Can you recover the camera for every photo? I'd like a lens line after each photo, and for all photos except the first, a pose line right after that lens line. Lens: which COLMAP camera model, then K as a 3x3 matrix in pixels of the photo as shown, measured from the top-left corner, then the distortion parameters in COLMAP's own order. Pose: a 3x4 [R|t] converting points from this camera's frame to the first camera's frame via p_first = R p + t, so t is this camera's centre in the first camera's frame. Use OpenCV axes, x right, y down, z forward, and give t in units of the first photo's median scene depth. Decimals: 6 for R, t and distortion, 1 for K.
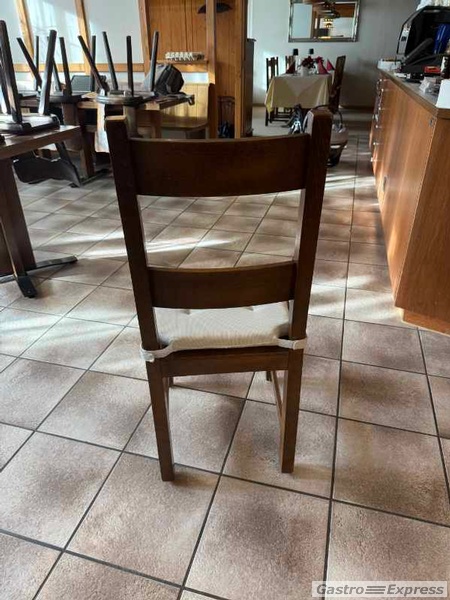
lens RADIAL K [[428.6, 0, 228.0], [0, 428.6, 297.8], [0, 0, 1]] dist [0.039734, -0.079488]
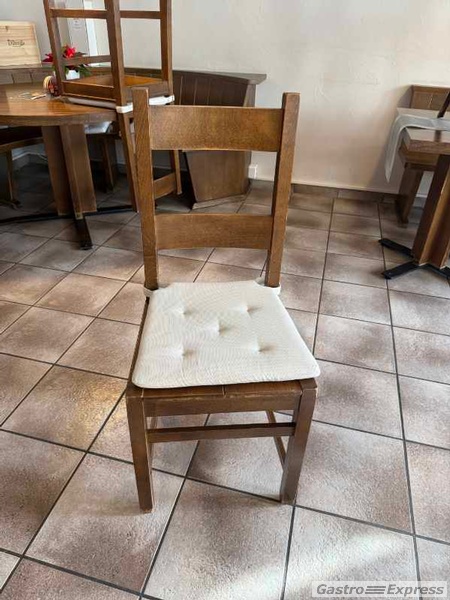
lens RADIAL K [[429.9, 0, 225.0], [0, 429.9, 300.0], [0, 0, 1]] dist [0.038389, -0.047615]
pose [[-0.999532, -0.015419, -0.026438, -0.006901], [-0.030529, 0.441003, 0.896986, -0.719528], [-0.002172, 0.897373, -0.441267, 1.161945]]
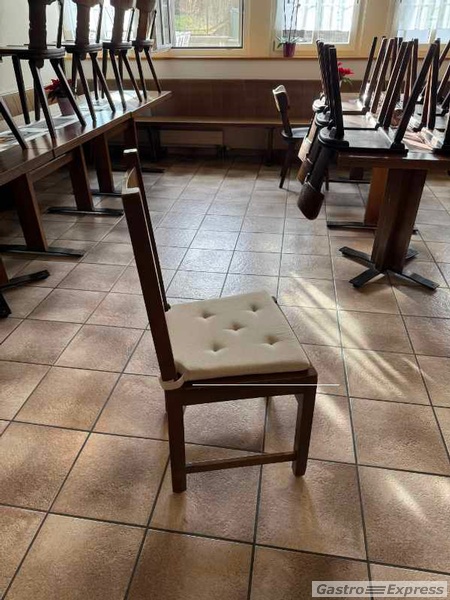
lens RADIAL K [[425.1, 0, 225.0], [0, 425.1, 300.0], [0, 0, 1]] dist [0.044637, -0.075008]
pose [[0.112977, 0.536908, -0.836042, 0.723887], [-0.490491, 0.761894, 0.423009, -0.436141], [0.864092, 0.362281, 0.349426, 0.500985]]
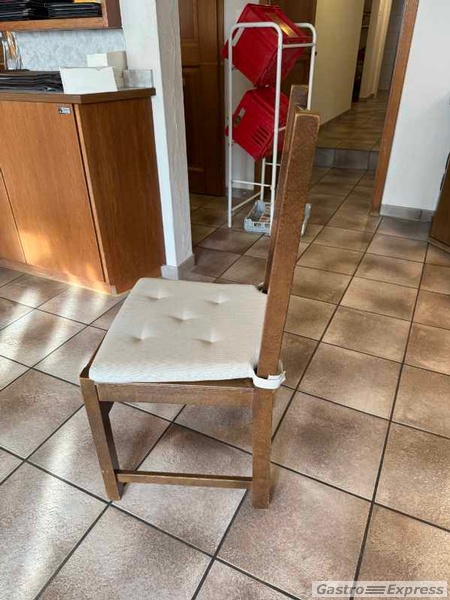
lens RADIAL K [[425.1, 0, 225.0], [0, 425.1, 300.0], [0, 0, 1]] dist [0.044637, -0.075008]
pose [[0.189863, -0.516032, 0.835262, -0.619385], [0.500036, 0.782958, 0.370056, -0.273860], [-0.844936, 0.347401, 0.406689, 0.484108]]
